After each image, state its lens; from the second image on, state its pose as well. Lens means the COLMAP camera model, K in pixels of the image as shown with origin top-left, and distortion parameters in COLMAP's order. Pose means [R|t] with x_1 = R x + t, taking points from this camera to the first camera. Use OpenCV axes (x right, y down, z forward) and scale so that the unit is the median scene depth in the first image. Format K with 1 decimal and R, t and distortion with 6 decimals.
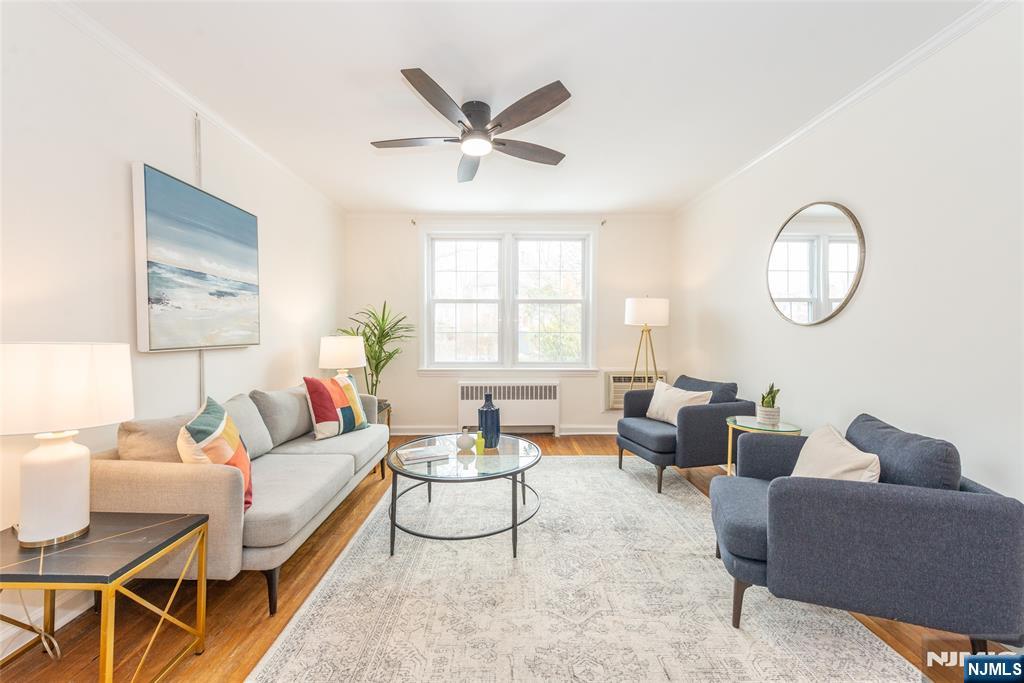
lens RADIAL K [[403.0, 0, 505.8], [0, 403.0, 342.9], [0, 0, 1]] dist [0.005237, -0.000168]
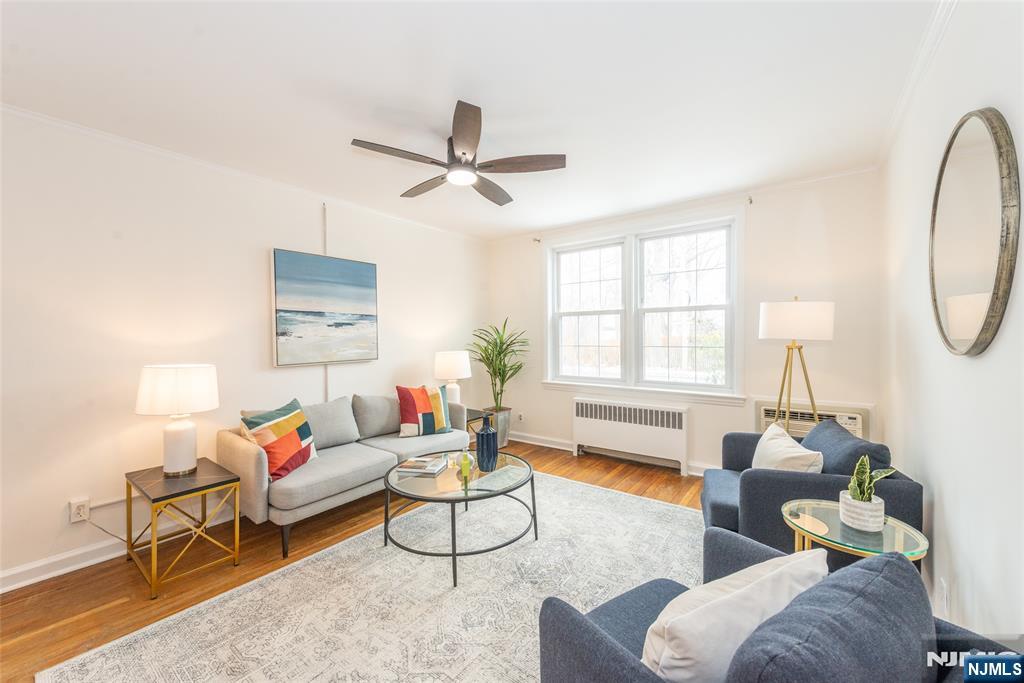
lens RADIAL K [[400.3, 0, 504.2], [0, 400.3, 341.5], [0, 0, 1]] dist [0.015904, -0.000300]
pose [[0.785417, 0.000418, -0.618967, 0.570289], [-0.004973, 0.999972, -0.005635, -0.051989], [0.618947, 0.007504, 0.785397, 0.227143]]
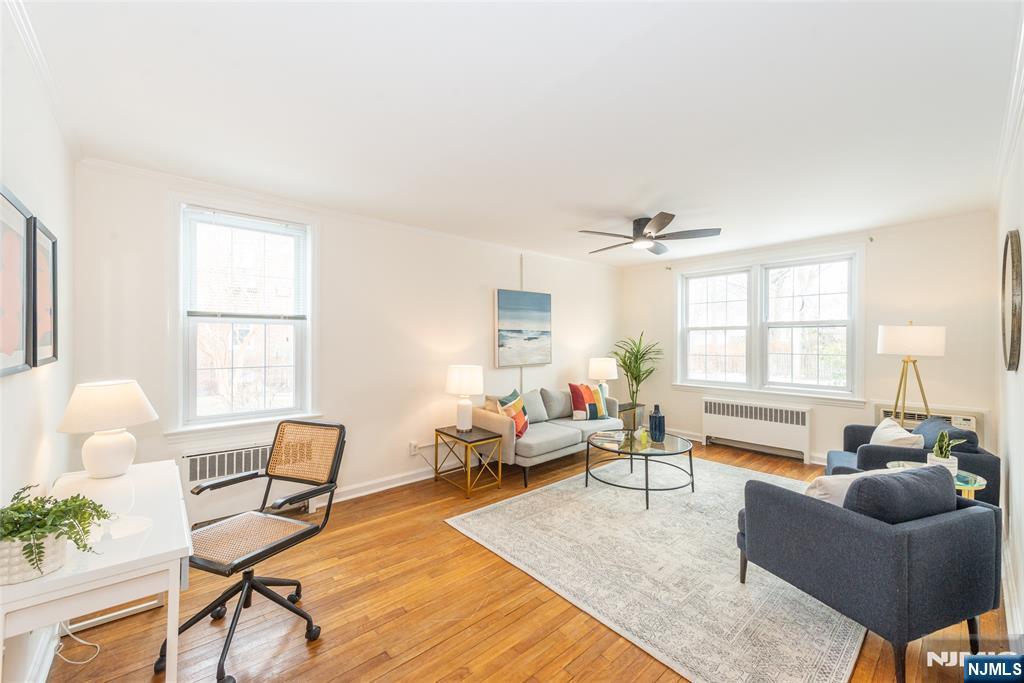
lens RADIAL K [[400.3, 0, 504.2], [0, 400.3, 341.5], [0, 0, 1]] dist [0.015904, -0.000300]
pose [[0.646528, 0.001362, -0.762889, 0.668948], [-0.014850, 0.999831, -0.010800, -0.076313], [0.762746, 0.018312, 0.646439, -0.353392]]
